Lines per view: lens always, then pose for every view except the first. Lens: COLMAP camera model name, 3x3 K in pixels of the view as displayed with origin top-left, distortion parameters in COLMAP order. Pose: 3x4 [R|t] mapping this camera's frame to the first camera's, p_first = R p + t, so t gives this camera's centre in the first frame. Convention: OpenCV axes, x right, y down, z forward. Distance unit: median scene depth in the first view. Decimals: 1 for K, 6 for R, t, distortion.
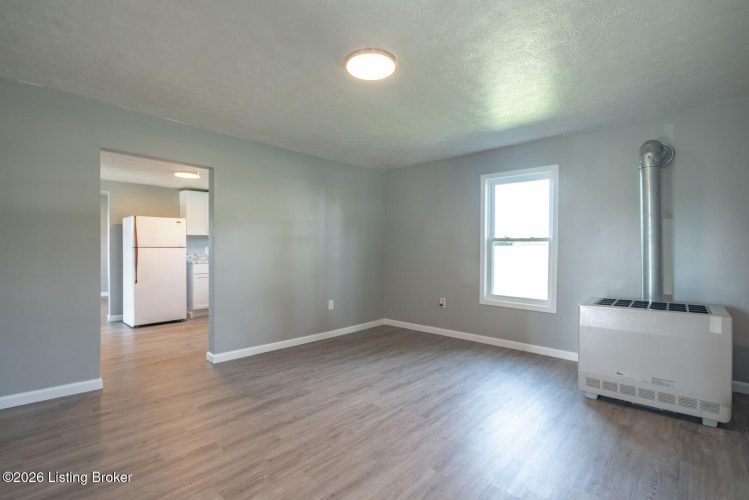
lens RADIAL K [[345.2, 0, 371.7], [0, 345.2, 255.0], [0, 0, 1]] dist [-0.021524, -0.000408]
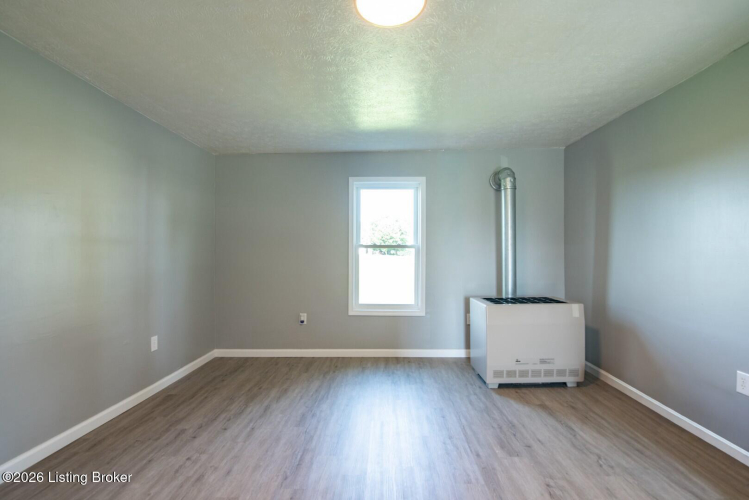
lens RADIAL K [[348.2, 0, 378.0], [0, 348.2, 252.6], [0, 0, 1]] dist [-0.016652, -0.000527]
pose [[0.748117, 0.000377, 0.663566, -0.313211], [0.018518, 0.999599, -0.021445, -0.006211], [-0.663308, 0.028332, 0.747810, 0.305965]]
